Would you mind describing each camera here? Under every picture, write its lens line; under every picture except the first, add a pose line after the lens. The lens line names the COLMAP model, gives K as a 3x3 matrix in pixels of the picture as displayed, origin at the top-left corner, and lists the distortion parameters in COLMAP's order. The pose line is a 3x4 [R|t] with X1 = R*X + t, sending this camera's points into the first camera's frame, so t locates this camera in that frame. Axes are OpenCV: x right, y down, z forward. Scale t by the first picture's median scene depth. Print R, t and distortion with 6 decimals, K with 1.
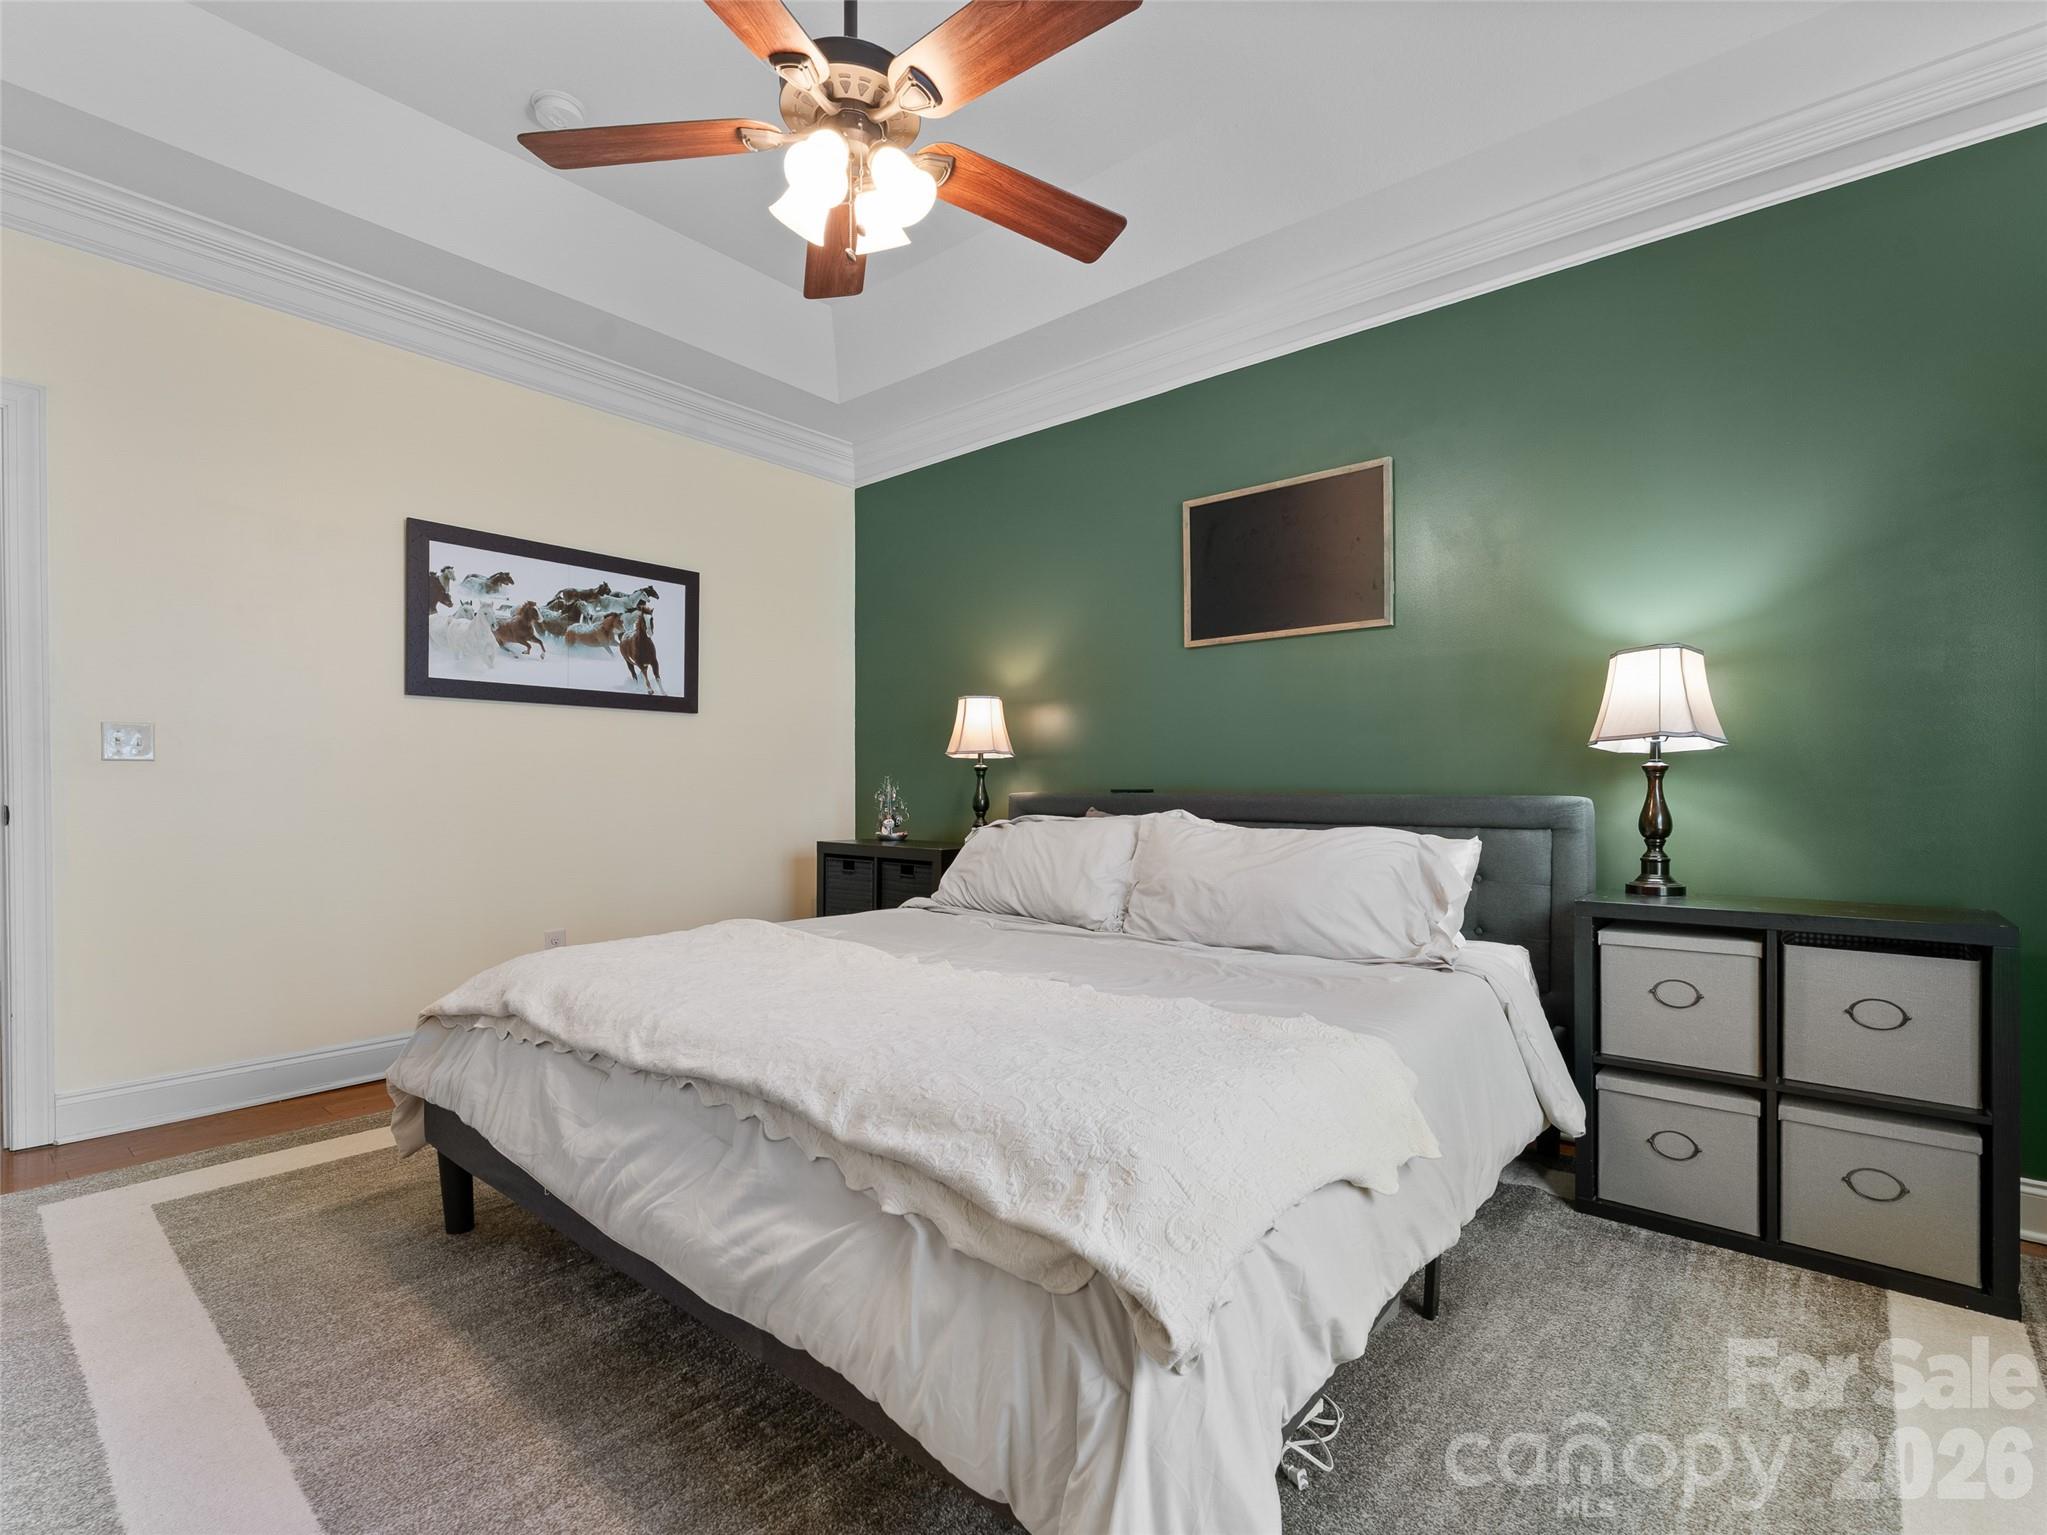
lens RADIAL K [[933.0, 0, 1030.1], [0, 933.0, 782.4], [0, 0, 1]] dist [-0.003349, 0.001097]
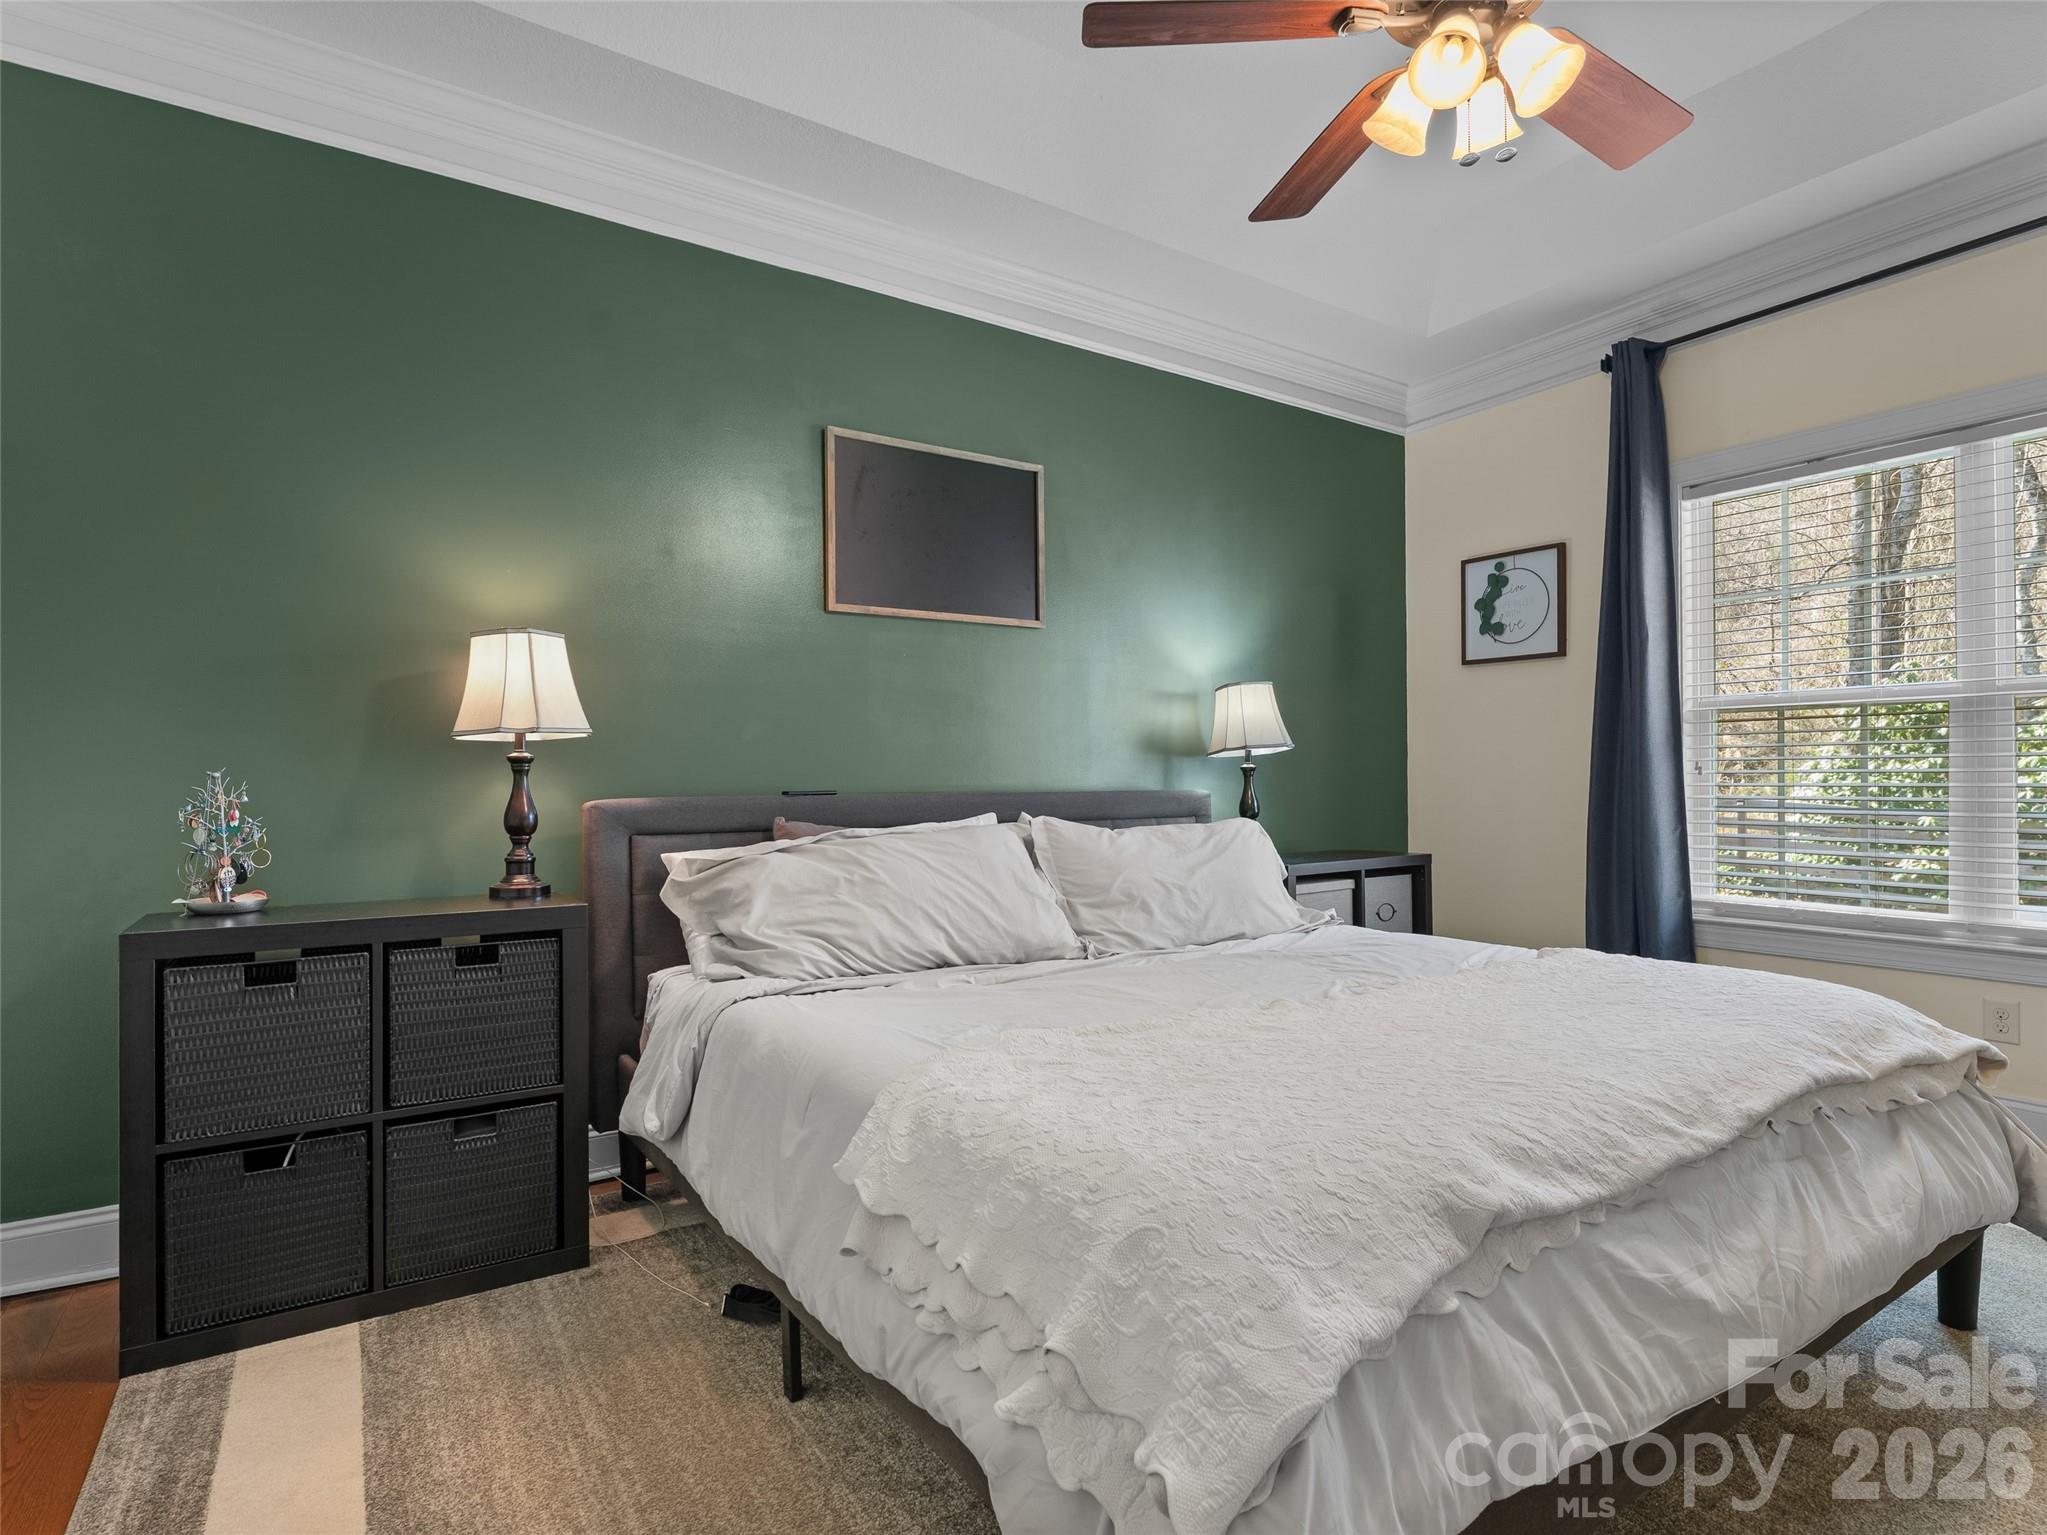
lens RADIAL K [[1100.2, 0, 1033.3], [0, 1100.2, 759.0], [0, 0, 1]] dist [0.032759, 0.000213]
pose [[0.286012, 0.009908, 0.958175, -0.605349], [0.001303, 0.999942, -0.010729, -0.007342], [-0.958225, 0.004318, 0.285983, 0.505540]]
